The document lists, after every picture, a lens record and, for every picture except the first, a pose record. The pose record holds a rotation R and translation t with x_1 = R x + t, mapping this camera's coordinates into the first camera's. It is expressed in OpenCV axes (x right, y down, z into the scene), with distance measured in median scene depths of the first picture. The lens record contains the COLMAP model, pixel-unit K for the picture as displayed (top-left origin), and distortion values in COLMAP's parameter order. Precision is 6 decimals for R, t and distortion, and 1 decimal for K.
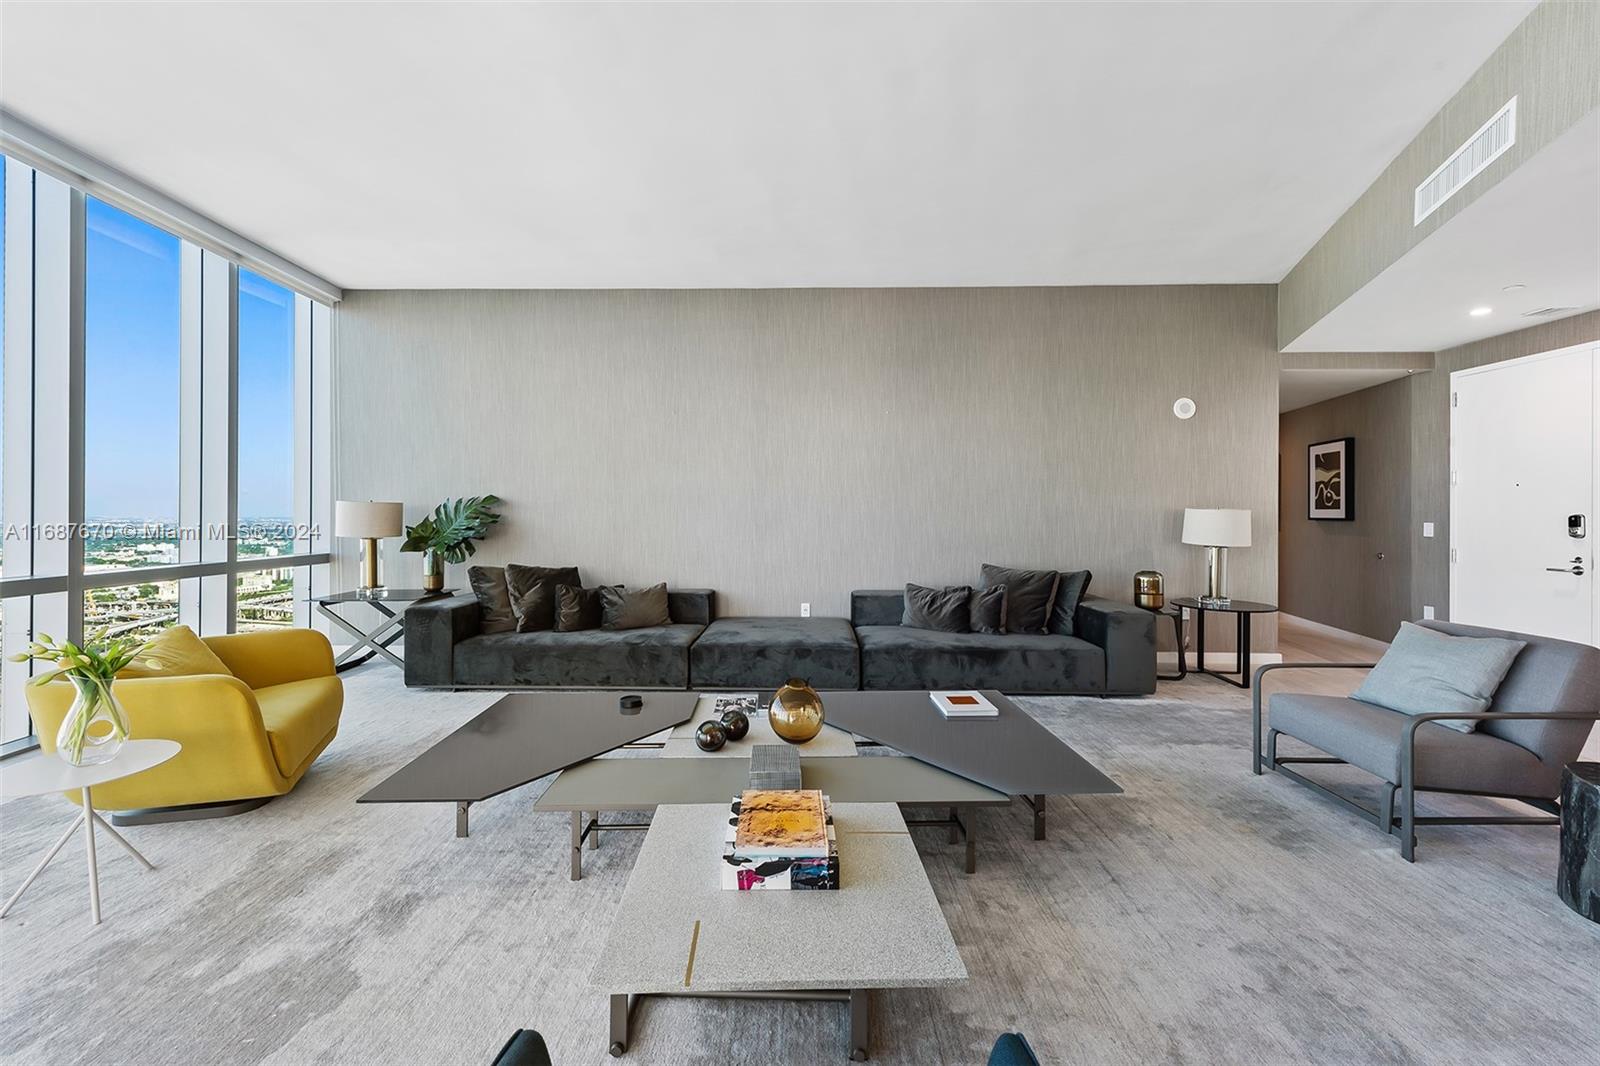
lens RADIAL K [[624.5, 0, 797.7], [0, 624.5, 522.5], [0, 0, 1]] dist [0.000054, 0.000007]
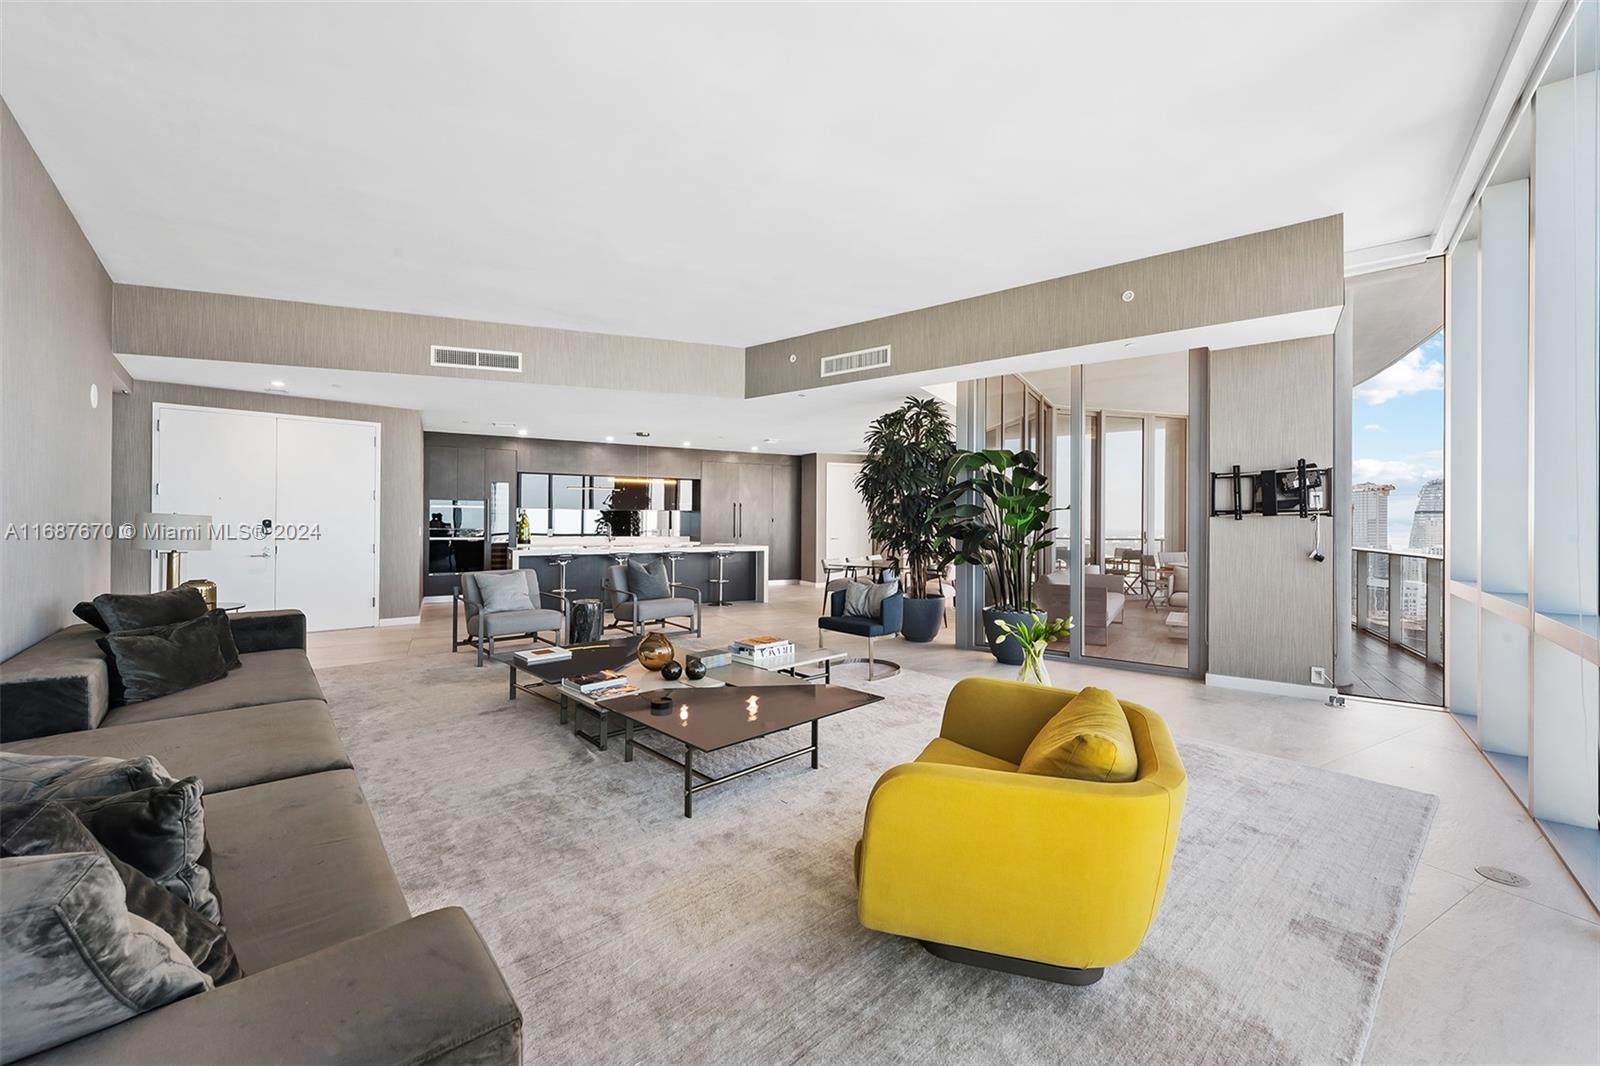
lens RADIAL K [[624.5, 0, 797.7], [0, 624.5, 522.5], [0, 0, 1]] dist [0.000054, 0.000007]
pose [[-0.743072, -0.003797, 0.669201, -0.746326], [-0.005329, 0.999986, -0.000244, -0.013038], [-0.669190, -0.003748, -0.743082, 1.115274]]
